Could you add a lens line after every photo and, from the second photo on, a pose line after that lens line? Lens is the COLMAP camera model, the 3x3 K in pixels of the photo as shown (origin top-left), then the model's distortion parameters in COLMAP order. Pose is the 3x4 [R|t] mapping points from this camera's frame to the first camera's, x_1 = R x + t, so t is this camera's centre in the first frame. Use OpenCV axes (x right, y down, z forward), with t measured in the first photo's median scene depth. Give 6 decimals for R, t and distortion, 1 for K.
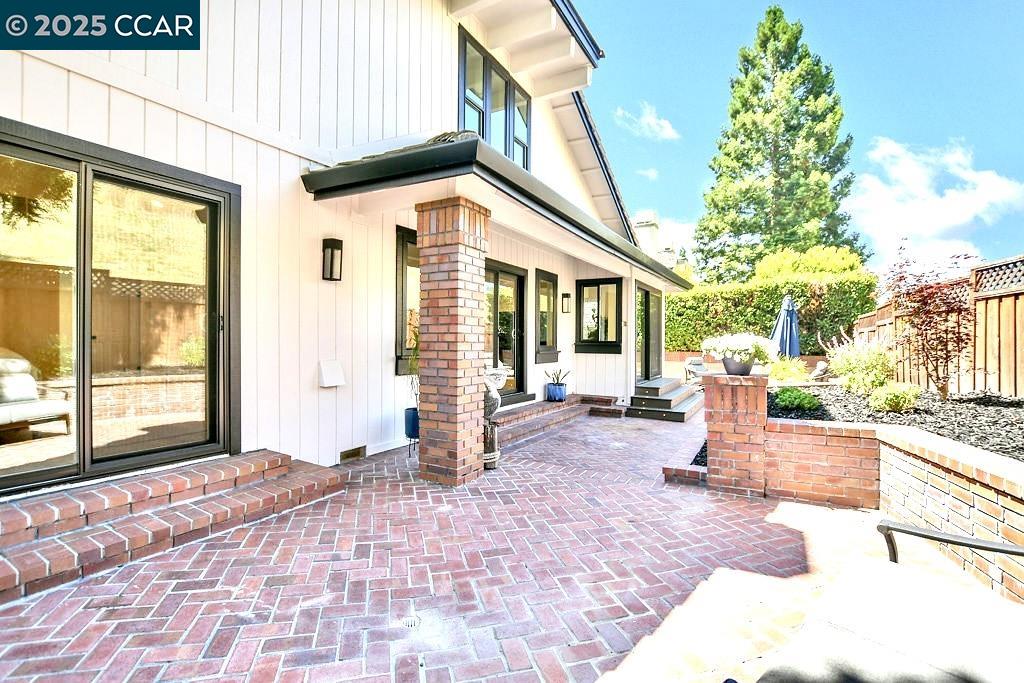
lens RADIAL K [[467.2, 0, 501.8], [0, 467.2, 346.7], [0, 0, 1]] dist [-0.027215, 0.000736]
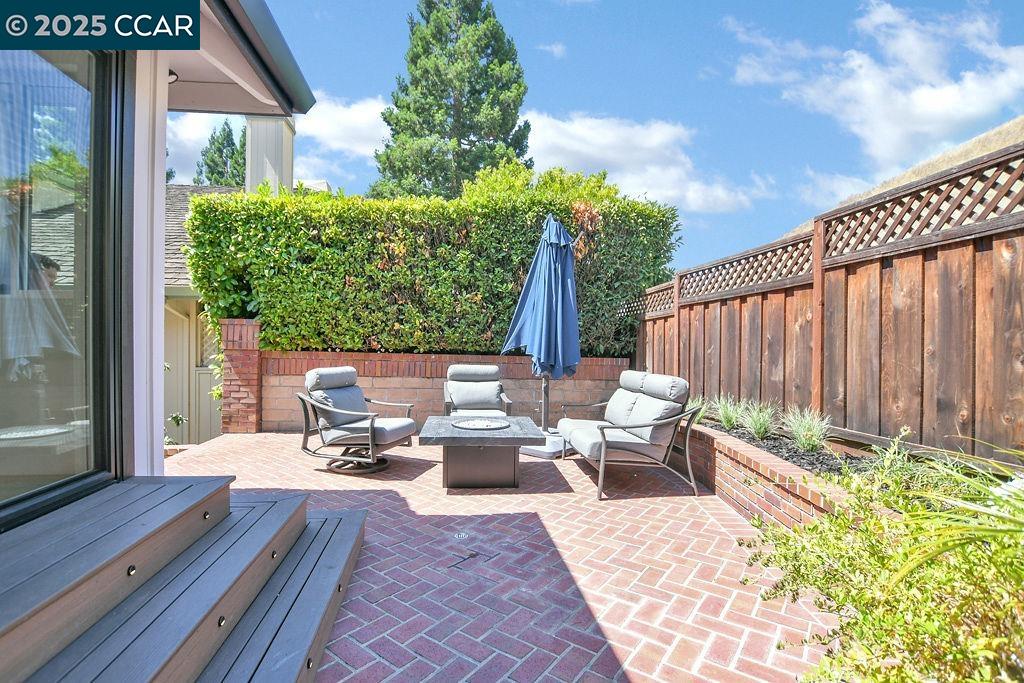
lens RADIAL K [[467.2, 0, 501.8], [0, 467.2, 346.7], [0, 0, 1]] dist [-0.027215, 0.000736]
pose [[0.787742, -0.001880, 0.616002, 0.142227], [0.007423, 0.999952, -0.006441, 0.005343], [-0.615960, 0.009646, 0.787718, 0.307614]]
